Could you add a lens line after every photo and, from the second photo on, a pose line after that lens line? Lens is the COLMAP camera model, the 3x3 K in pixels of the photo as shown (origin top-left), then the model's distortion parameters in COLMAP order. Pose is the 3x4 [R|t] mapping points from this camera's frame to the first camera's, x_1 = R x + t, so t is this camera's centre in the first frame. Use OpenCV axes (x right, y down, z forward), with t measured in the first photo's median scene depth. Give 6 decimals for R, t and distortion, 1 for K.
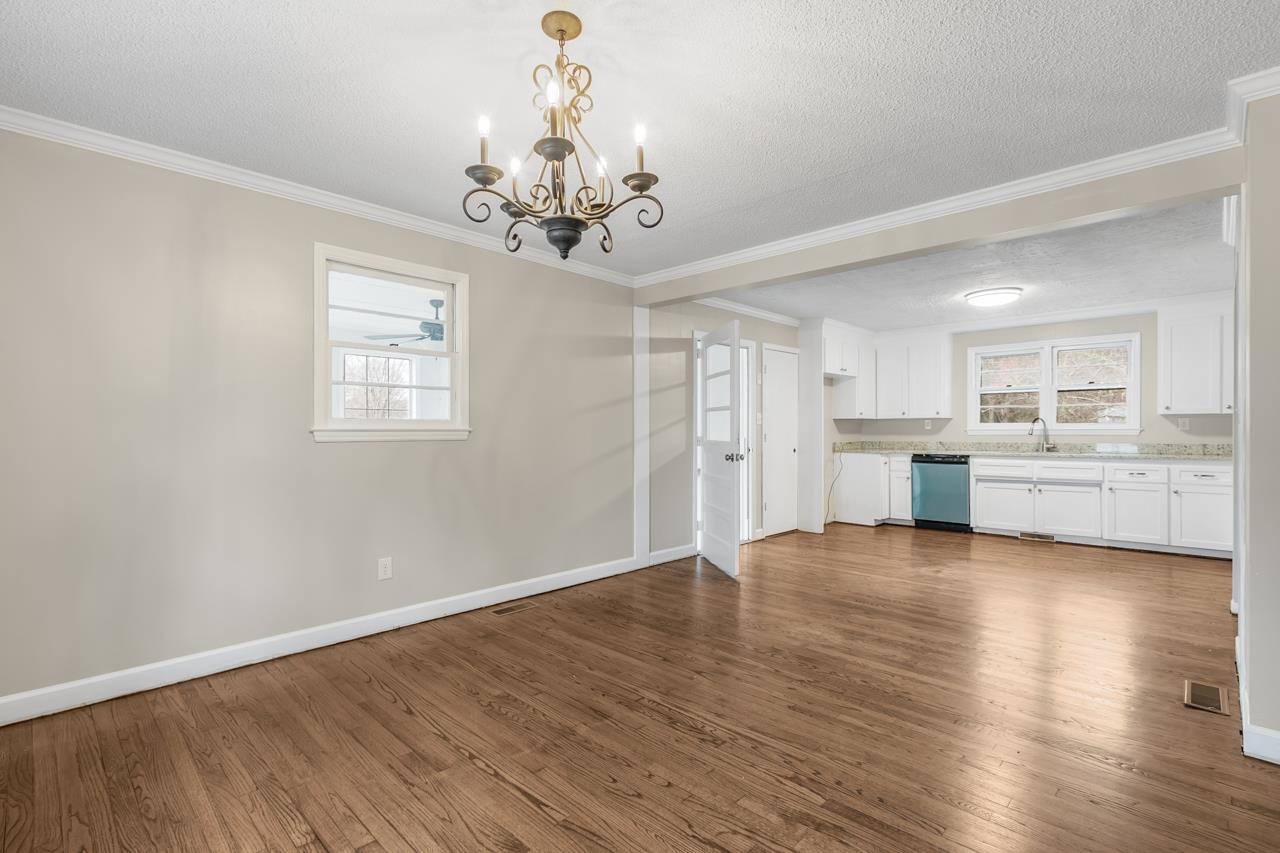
lens RADIAL K [[617.1, 0, 605.4], [0, 617.1, 432.6], [0, 0, 1]] dist [0.002531, -0.000862]
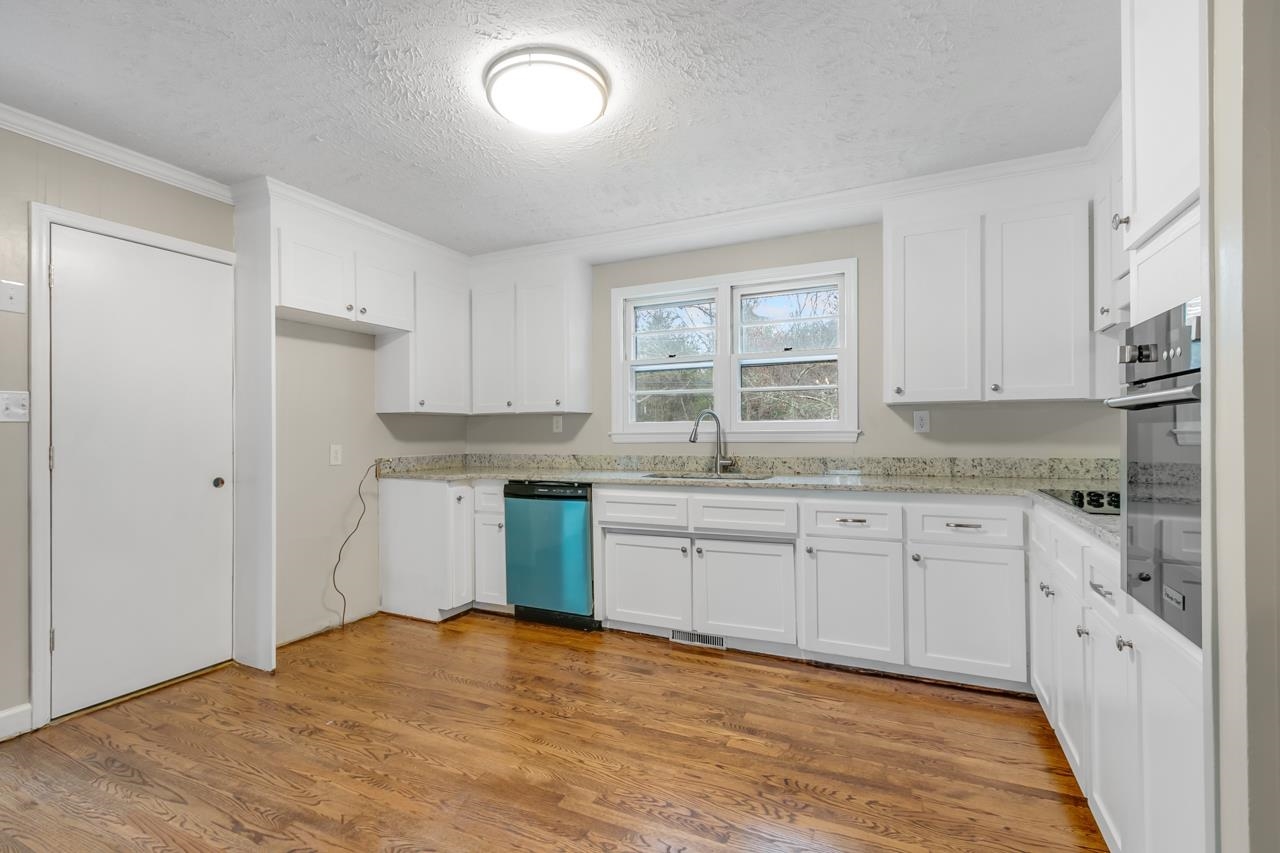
lens RADIAL K [[590.5, 0, 634.1], [0, 590.5, 432.6], [0, 0, 1]] dist [0.012663, 0.000297]
pose [[0.942793, -0.003210, 0.333364, 0.456101], [0.005708, 0.999962, -0.006515, -0.001823], [-0.333330, 0.008045, 0.942776, 0.517813]]
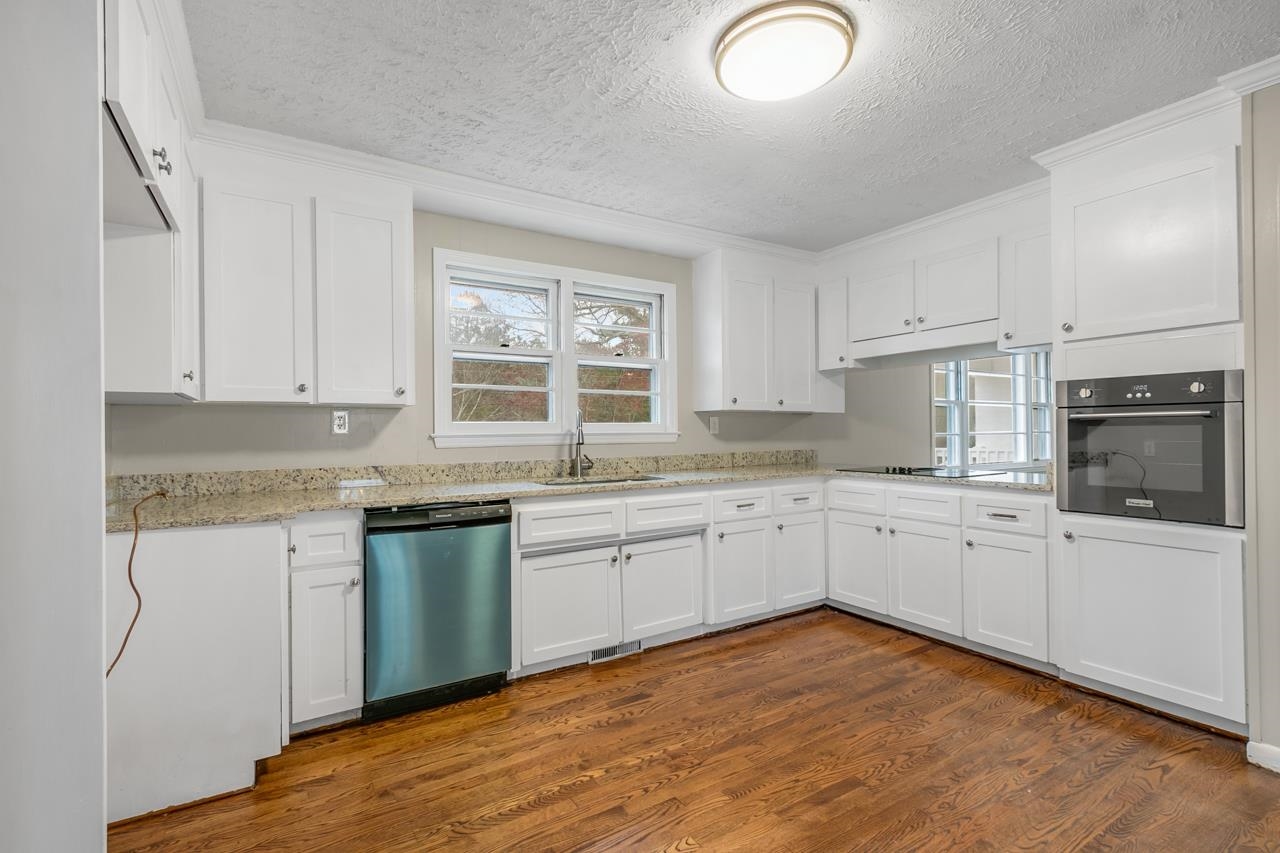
lens RADIAL K [[583.3, 0, 633.9], [0, 583.3, 432.3], [0, 0, 1]] dist [0.011432, 0.000104]
pose [[0.228348, 0.002436, 0.973577, 0.234039], [0.013681, 0.999890, -0.005711, -0.002931], [-0.973484, 0.014623, 0.228289, 0.829062]]
